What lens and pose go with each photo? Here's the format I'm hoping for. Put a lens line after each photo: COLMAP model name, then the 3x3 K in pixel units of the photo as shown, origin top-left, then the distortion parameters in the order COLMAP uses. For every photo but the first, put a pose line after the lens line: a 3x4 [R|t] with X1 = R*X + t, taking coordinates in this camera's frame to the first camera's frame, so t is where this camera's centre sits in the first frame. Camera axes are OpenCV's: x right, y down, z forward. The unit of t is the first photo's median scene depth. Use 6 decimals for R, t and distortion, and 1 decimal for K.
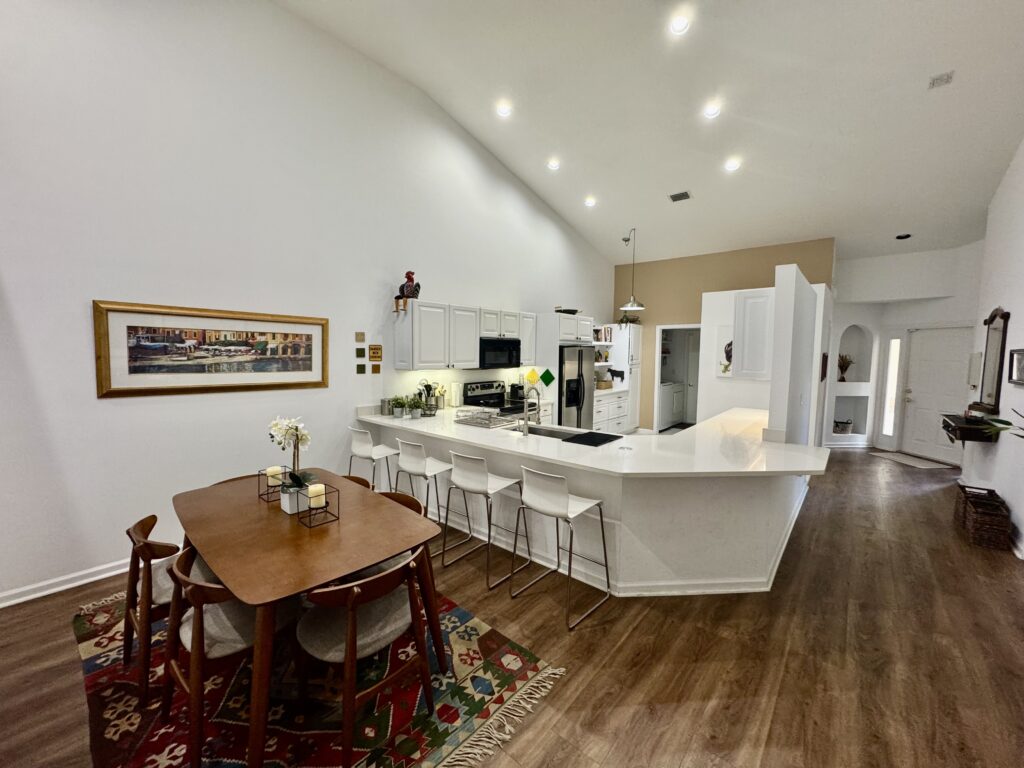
lens RADIAL K [[409.2, 0, 512.0], [0, 409.2, 384.0], [0, 0, 1]] dist [-0.002278, 0.000654]
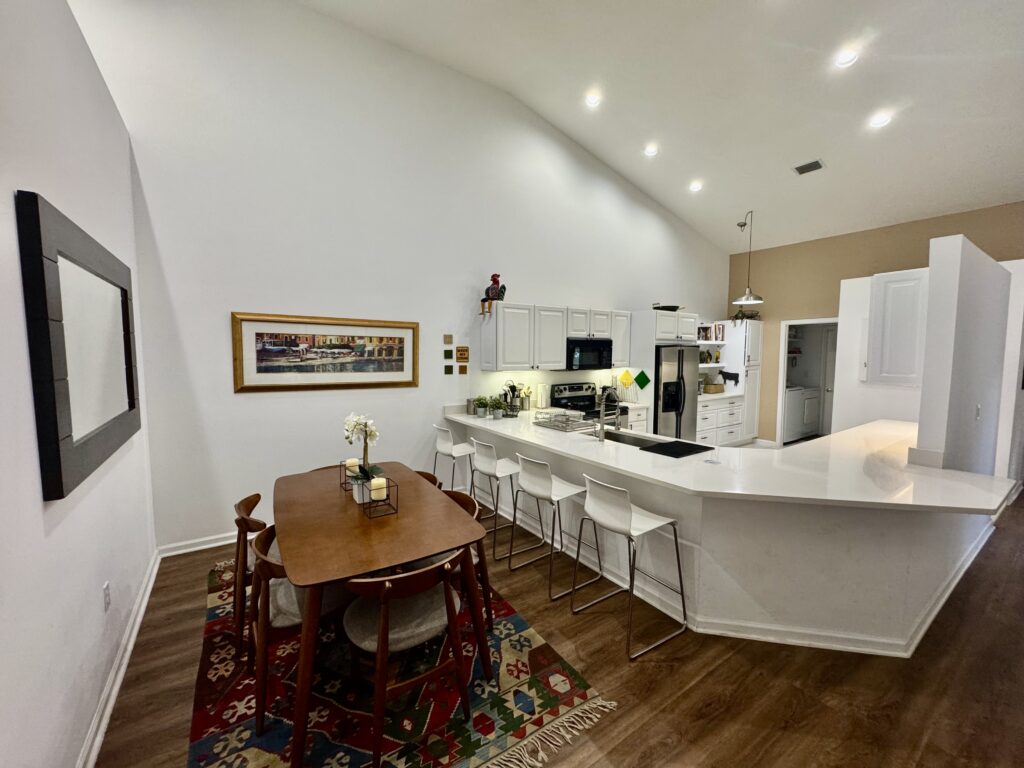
lens RADIAL K [[409.2, 0, 512.0], [0, 409.2, 384.0], [0, 0, 1]] dist [-0.002278, 0.000654]
pose [[0.963961, 0.013733, -0.265688, 0.092052], [-0.014537, 0.999894, -0.001059, -0.001893], [0.265646, 0.004884, 0.964058, 0.044747]]
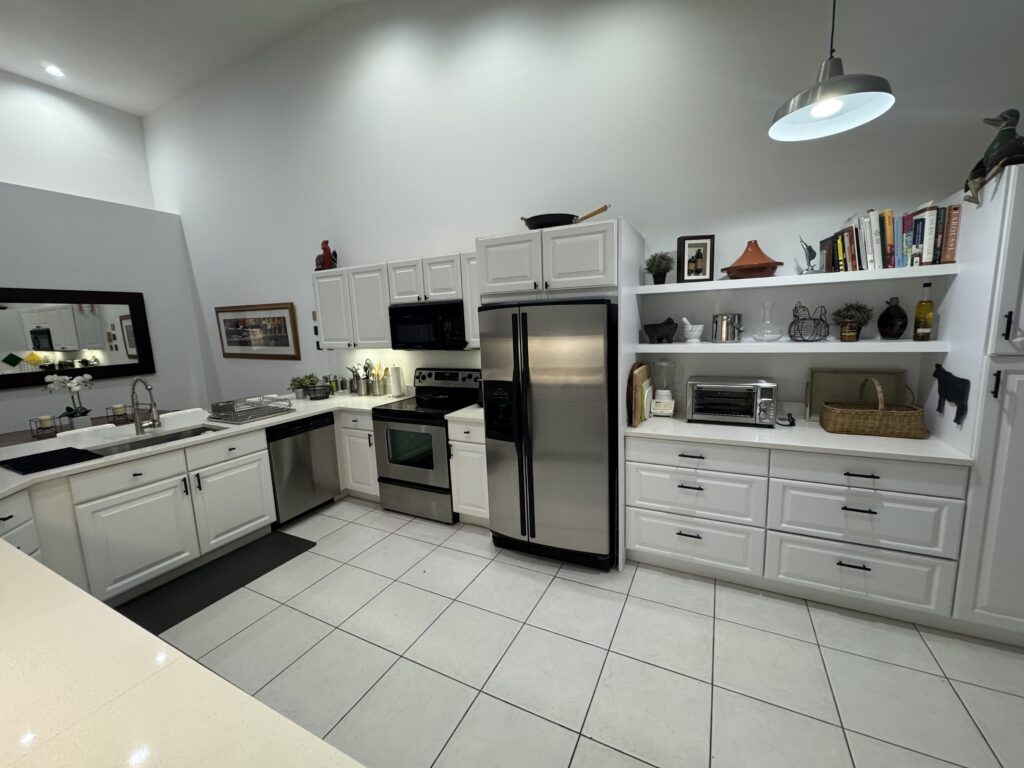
lens RADIAL K [[409.2, 0, 512.0], [0, 409.2, 384.0], [0, 0, 1]] dist [-0.002278, 0.000654]
pose [[0.228275, 0.127206, -0.965251, 1.111412], [-0.040277, 0.991813, 0.121181, -0.120301], [0.972763, 0.011215, 0.231529, 1.719663]]
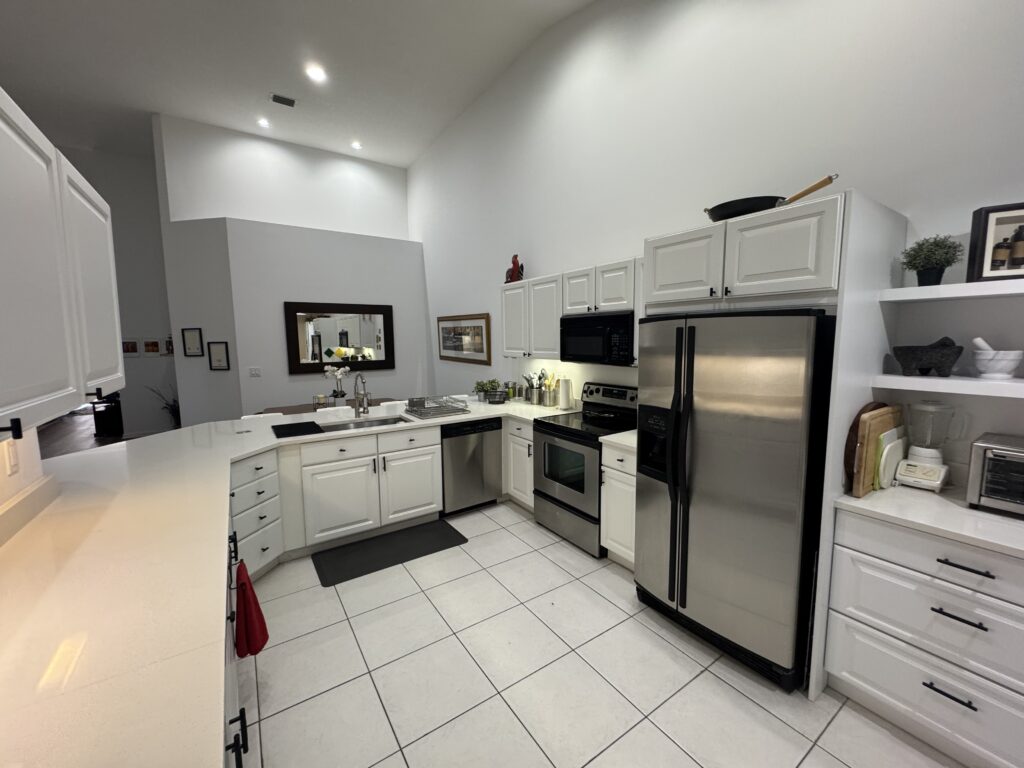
lens RADIAL K [[409.2, 0, 512.0], [0, 409.2, 384.0], [0, 0, 1]] dist [-0.002278, 0.000654]
pose [[-0.270508, 0.101173, -0.957387, 1.025885], [-0.071741, 0.989579, 0.124846, -0.132549], [0.960041, 0.102456, -0.260431, 1.831715]]
